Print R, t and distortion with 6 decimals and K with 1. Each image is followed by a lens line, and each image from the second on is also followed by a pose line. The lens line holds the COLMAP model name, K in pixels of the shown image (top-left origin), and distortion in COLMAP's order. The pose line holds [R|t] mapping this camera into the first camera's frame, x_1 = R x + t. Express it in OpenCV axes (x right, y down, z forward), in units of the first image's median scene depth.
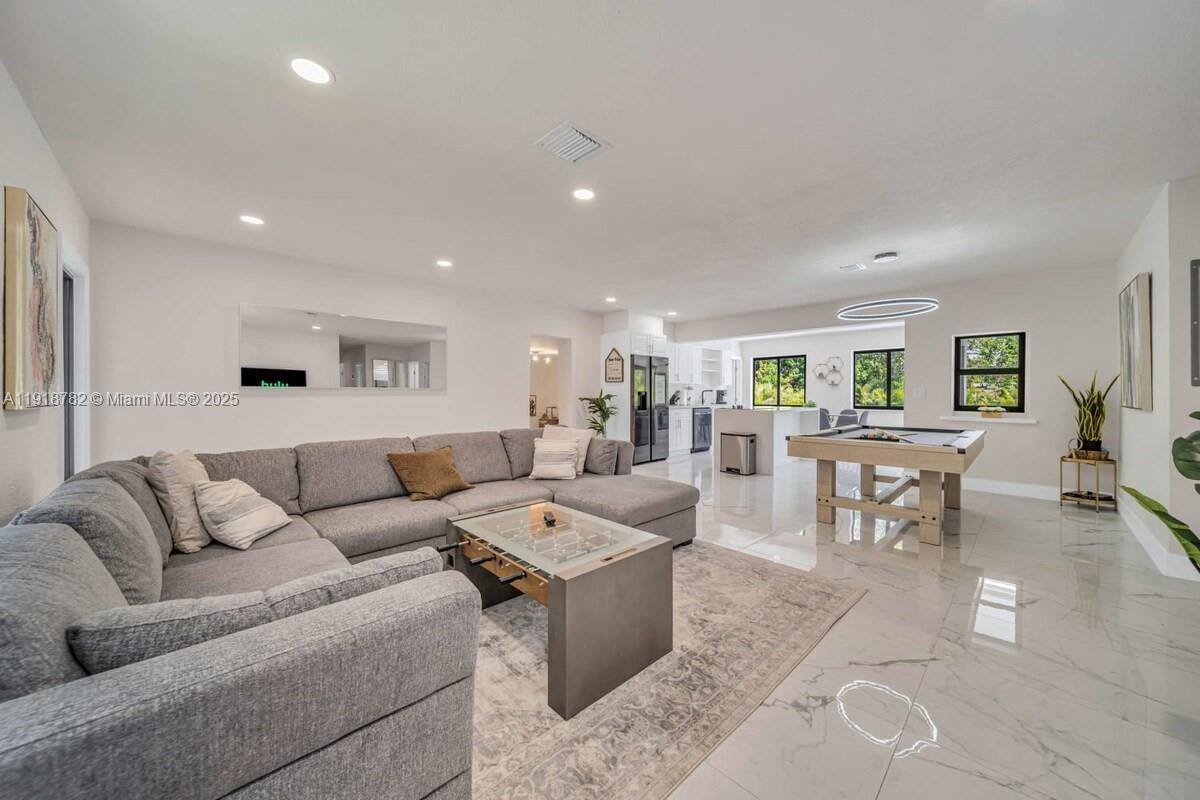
lens RADIAL K [[425.6, 0, 602.7], [0, 425.6, 395.0], [0, 0, 1]] dist [-0.000065, -0.000185]
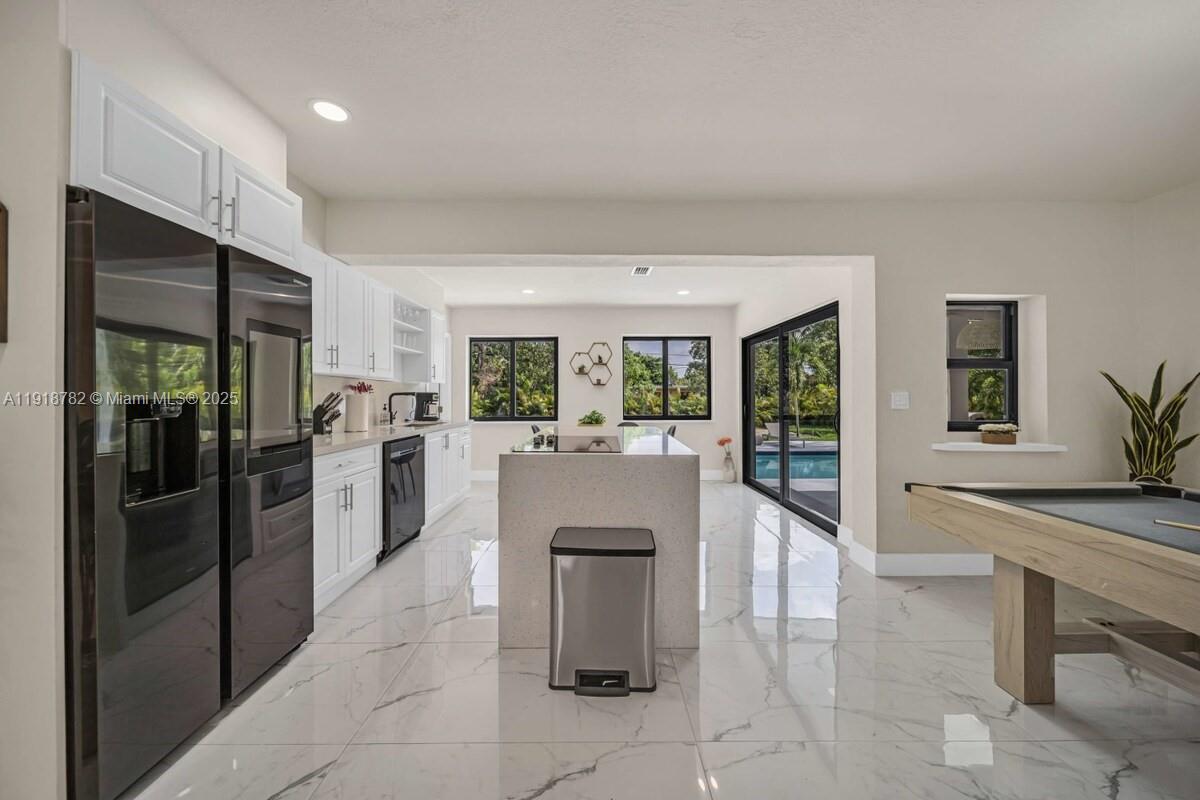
lens RADIAL K [[425.6, 0, 602.7], [0, 425.6, 395.0], [0, 0, 1]] dist [-0.000065, -0.000185]
pose [[0.692787, -0.000621, 0.721142, 0.090617], [0.003236, 0.999992, -0.002248, -0.008425], [-0.721135, 0.003891, 0.692783, 0.704833]]
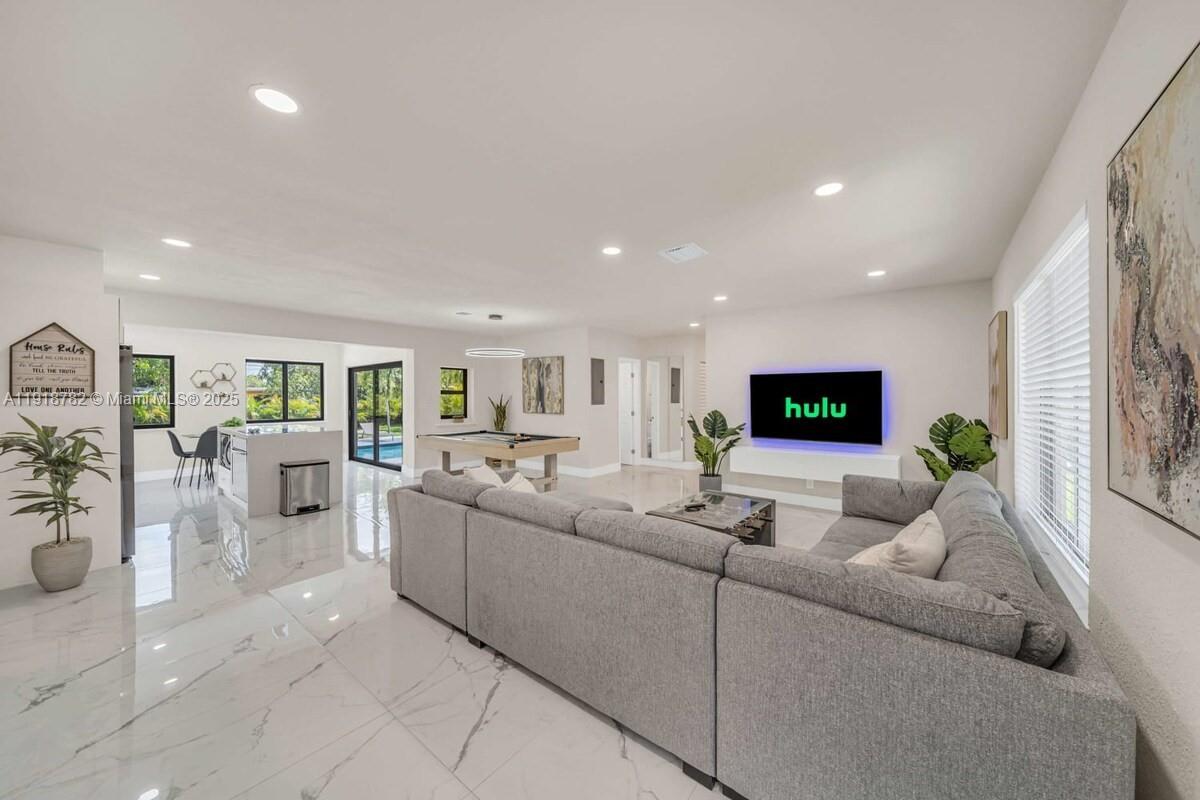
lens RADIAL K [[425.6, 0, 602.7], [0, 425.6, 395.0], [0, 0, 1]] dist [-0.000065, -0.000185]
pose [[-0.124752, 0.001927, 0.992186, -0.492181], [0.004069, 0.999991, -0.001431, -0.030271], [-0.992180, 0.003859, -0.124759, 0.480666]]
